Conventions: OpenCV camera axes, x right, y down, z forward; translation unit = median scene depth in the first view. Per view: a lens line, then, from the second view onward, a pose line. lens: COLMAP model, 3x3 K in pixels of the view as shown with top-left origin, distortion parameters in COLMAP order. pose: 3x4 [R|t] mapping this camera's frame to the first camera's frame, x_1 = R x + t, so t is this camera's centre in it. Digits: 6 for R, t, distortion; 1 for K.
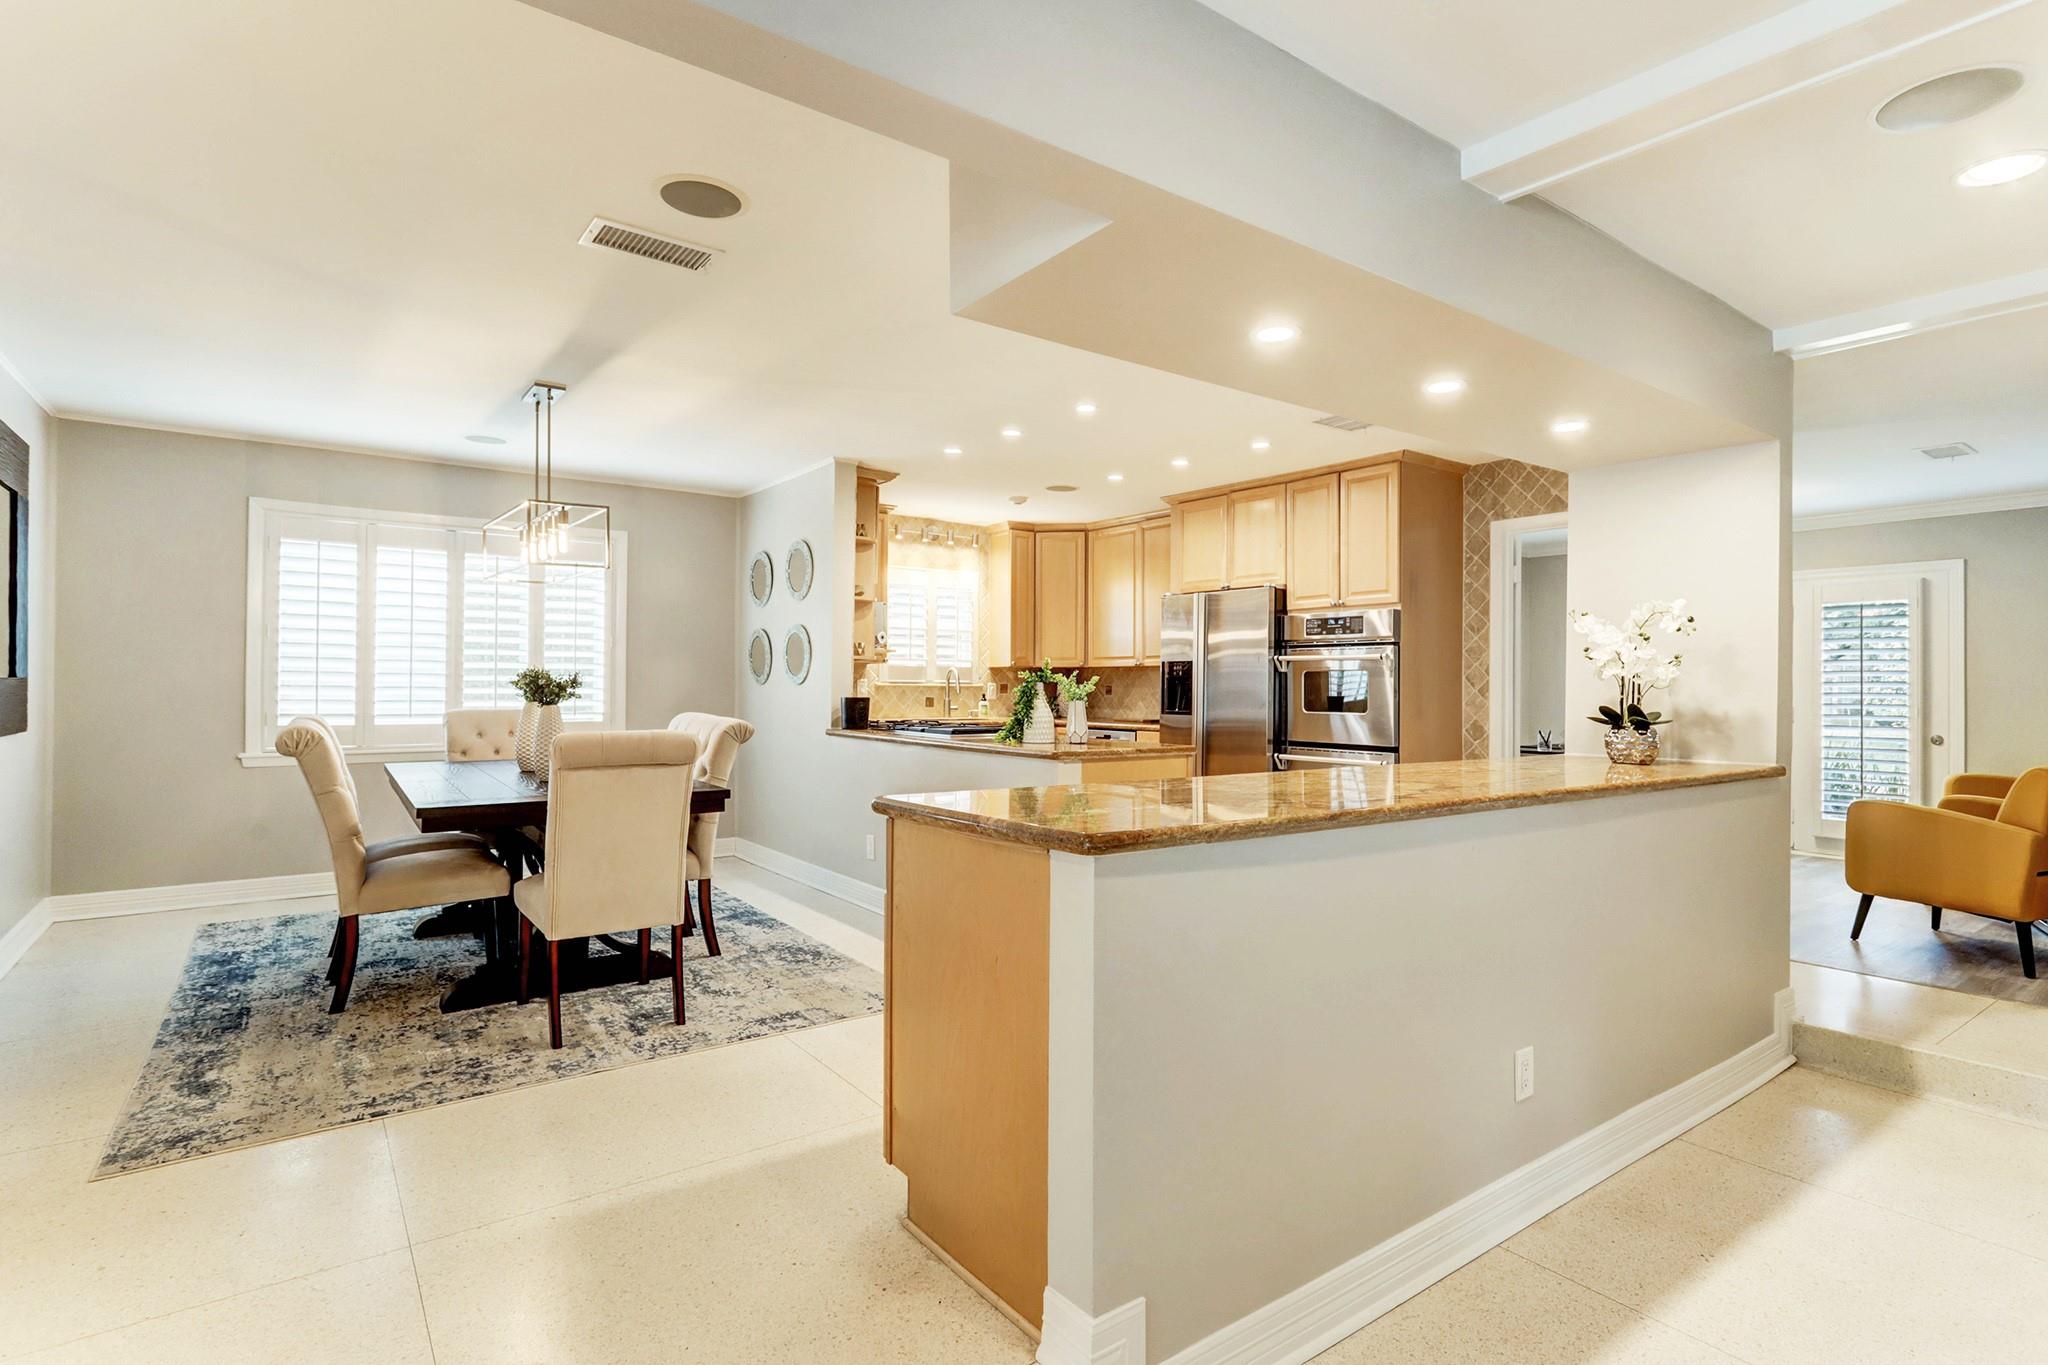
lens RADIAL K [[1027.1, 0, 1034.9], [0, 1027.1, 681.1], [0, 0, 1]] dist [-0.003085, 0.003373]
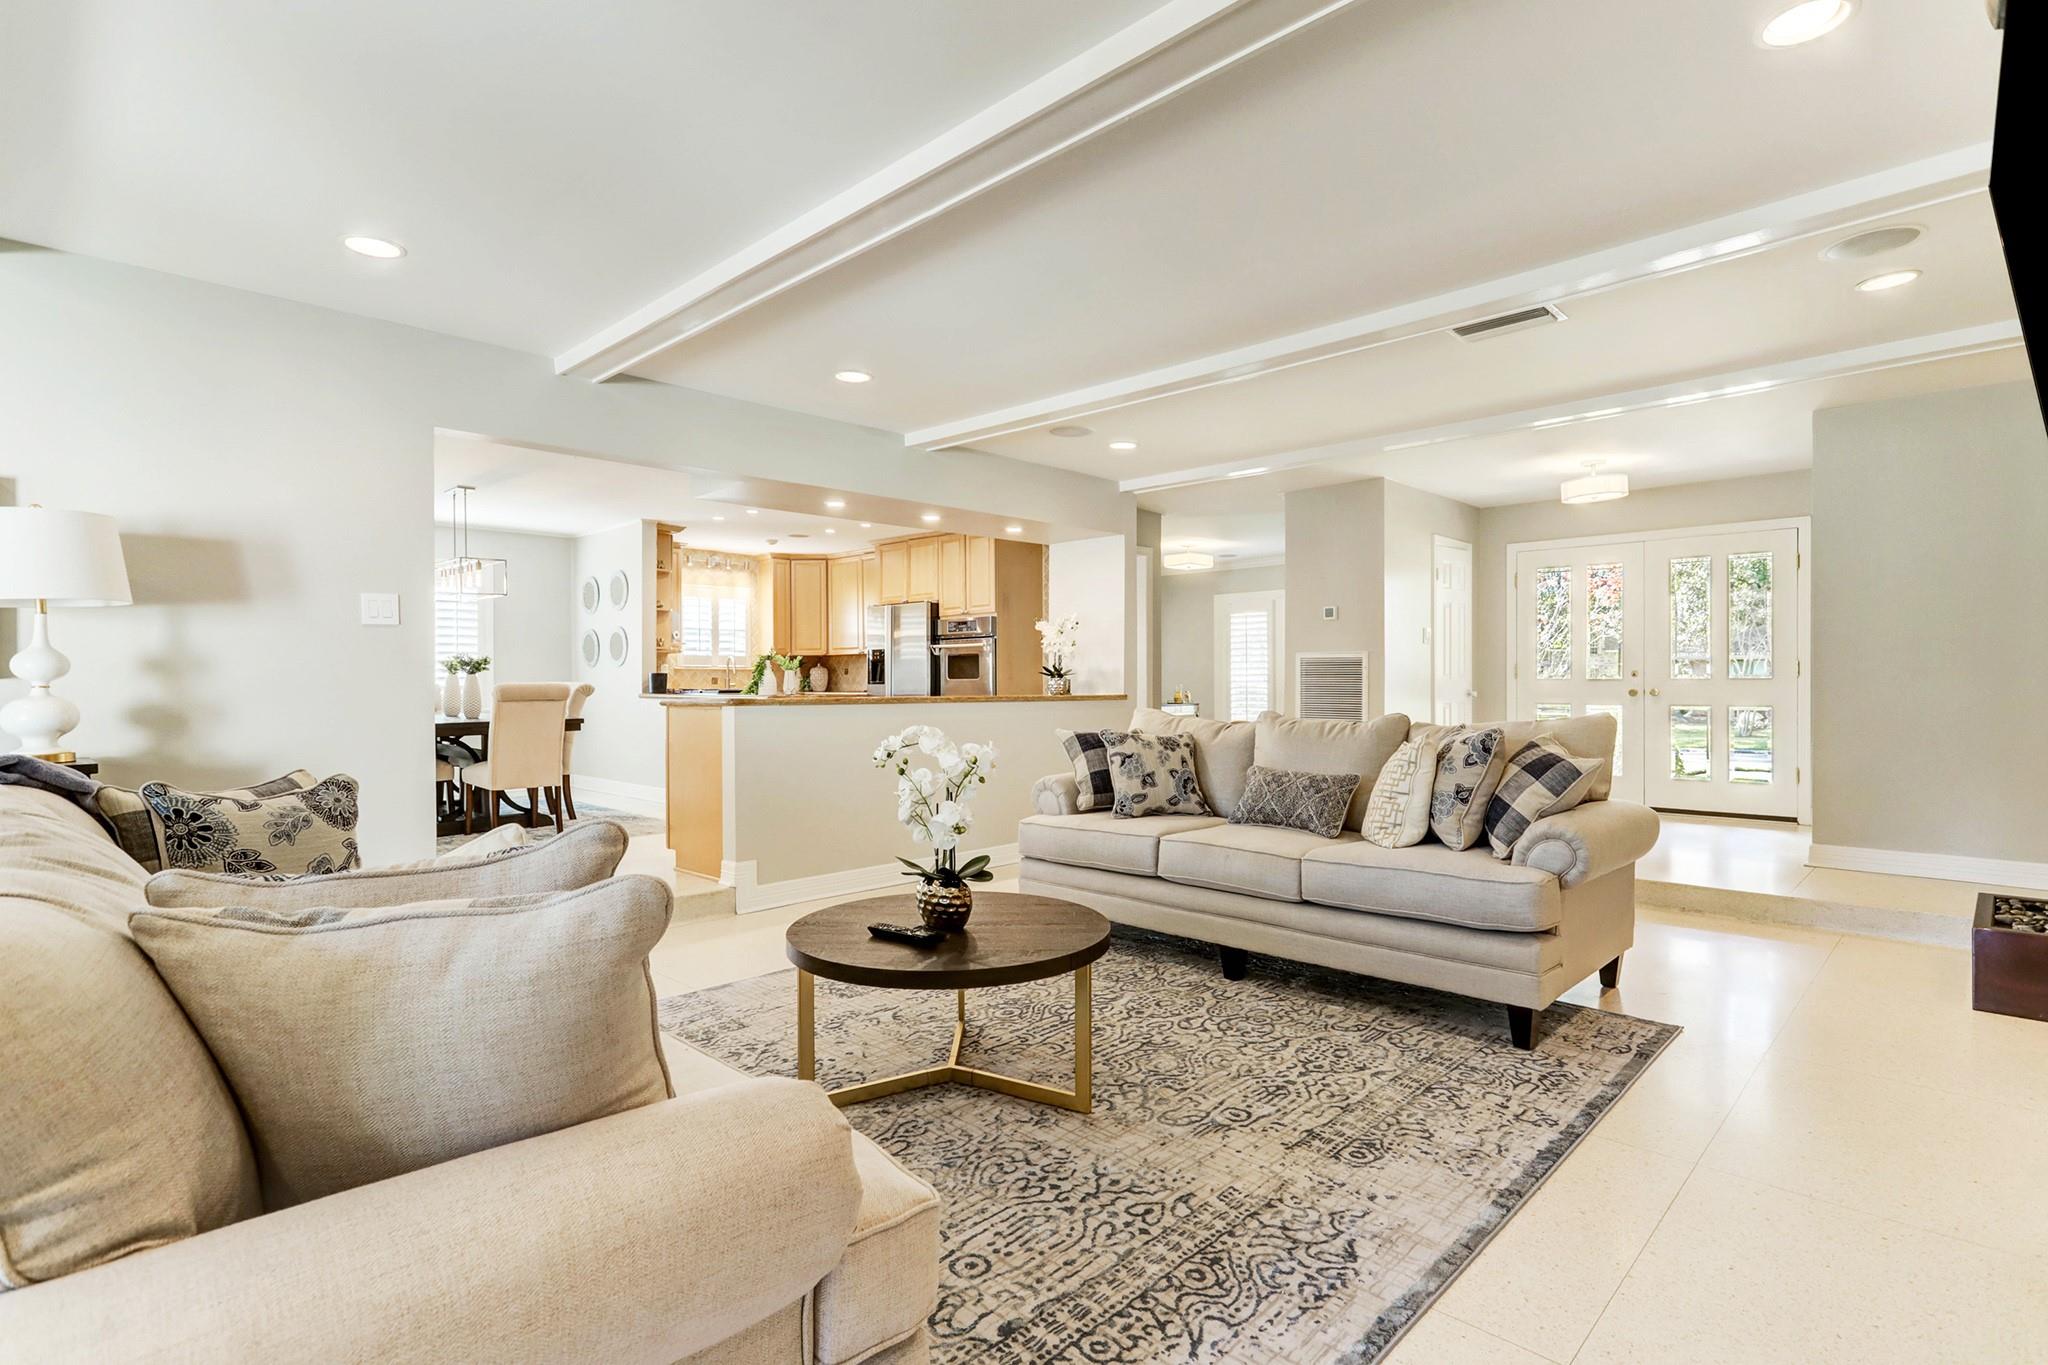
lens RADIAL K [[1027.1, 0, 1019.8], [0, 1027.1, 680.9], [0, 0, 1]] dist [-0.003085, 0.003373]
pose [[0.987563, -0.013080, 0.156680, 0.125294], [0.012789, 0.999914, 0.002863, 0.030231], [-0.156704, -0.000824, 0.987645, -0.633871]]
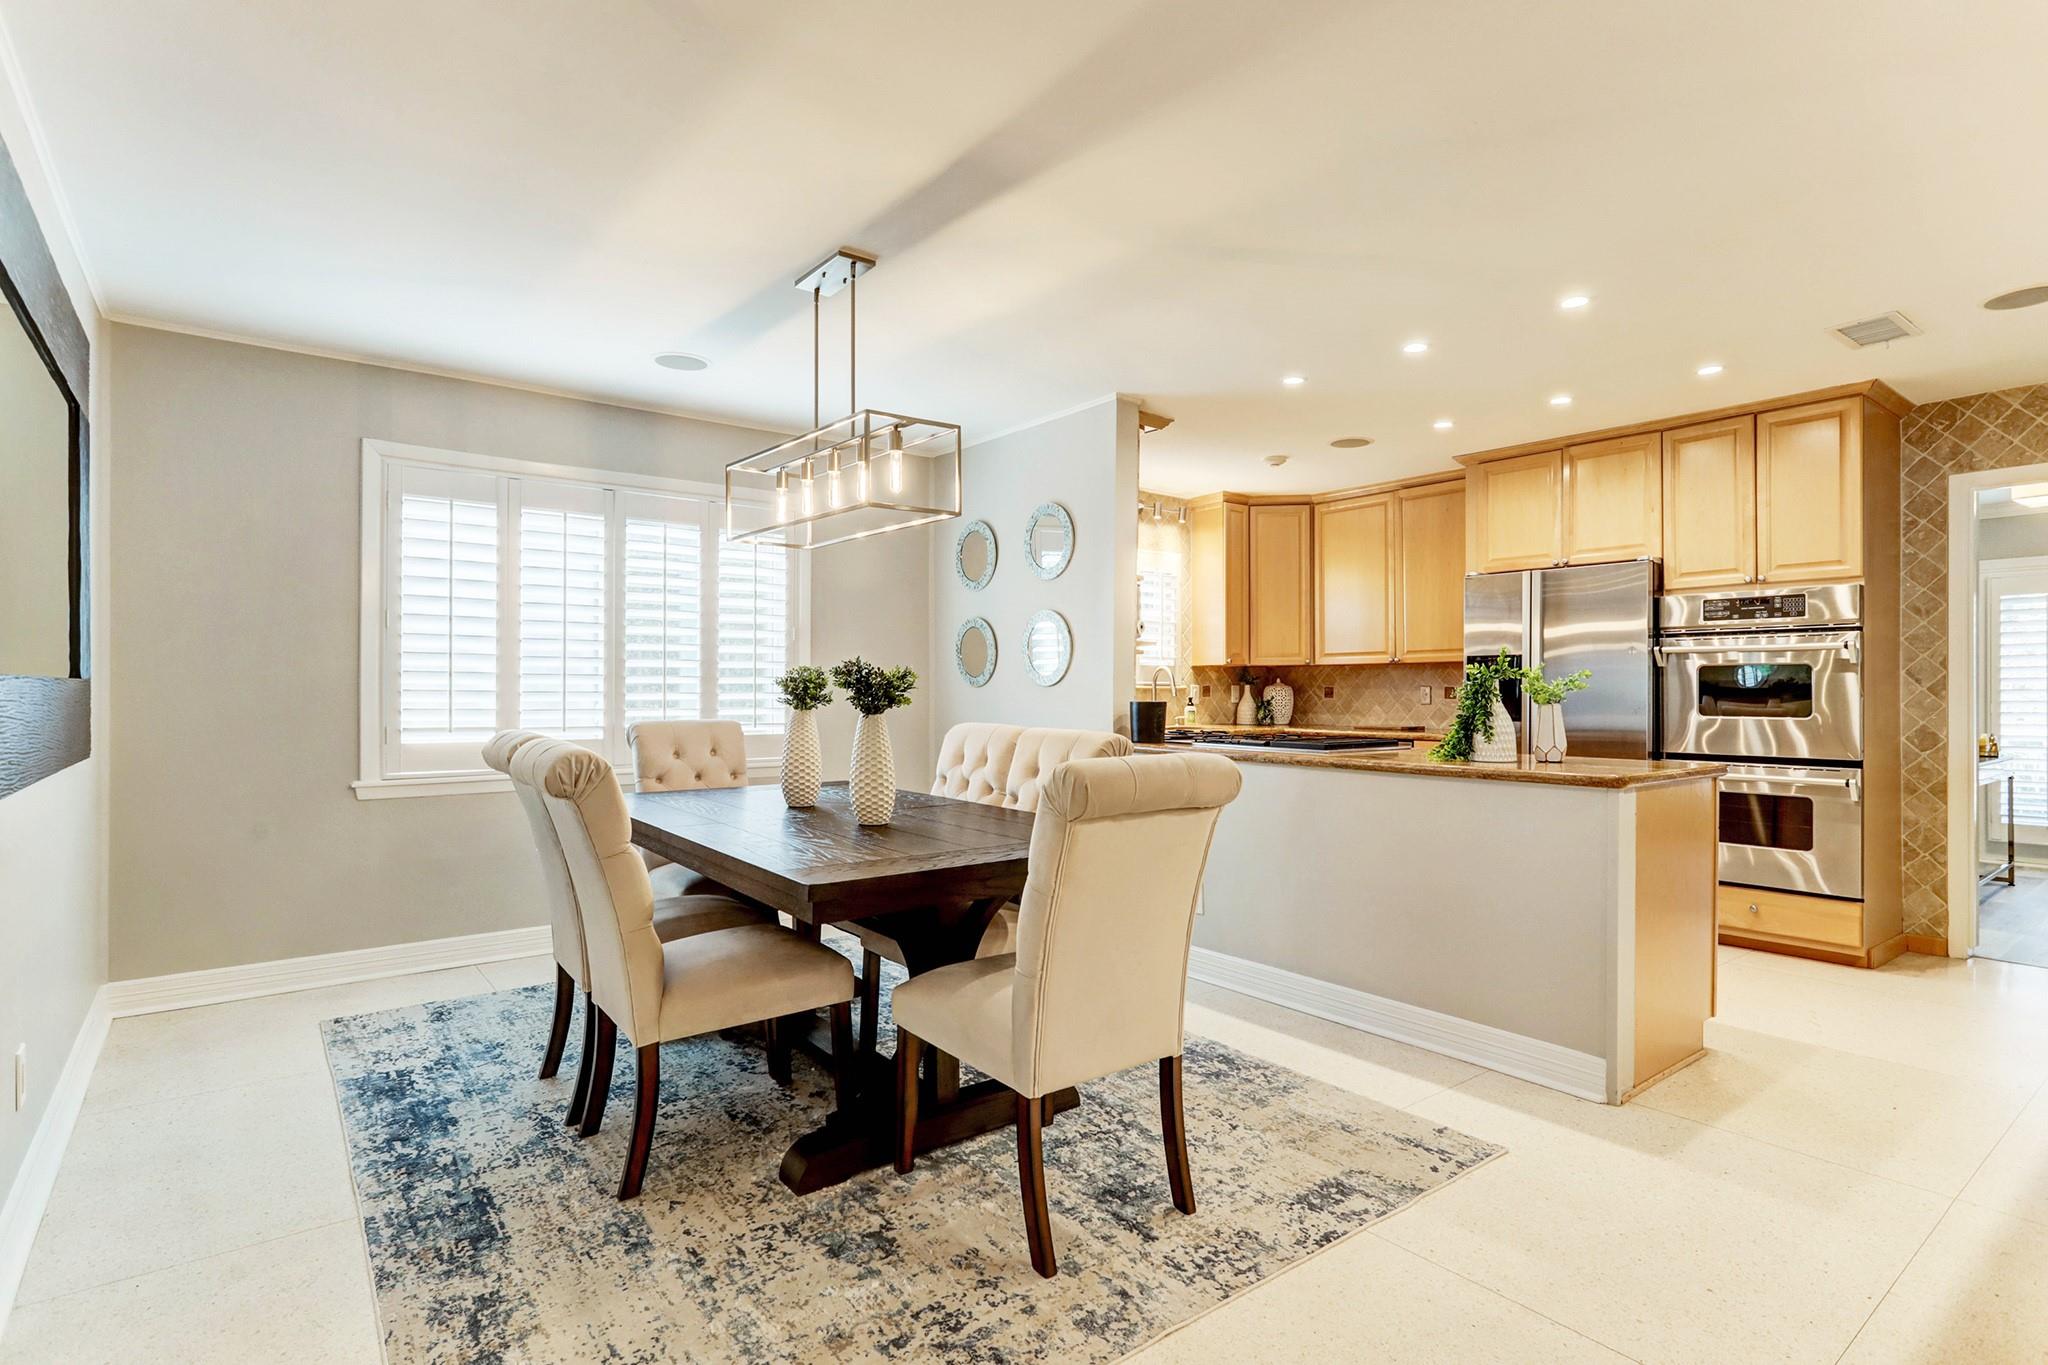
lens RADIAL K [[1027.1, 0, 1037.5], [0, 1027.1, 692.8], [0, 0, 1]] dist [-0.003085, 0.003373]
pose [[0.999539, -0.005969, 0.029767, -0.284862], [0.005794, 0.999965, 0.005969, 0.003823], [-0.029802, -0.005793, 0.999539, 0.227594]]
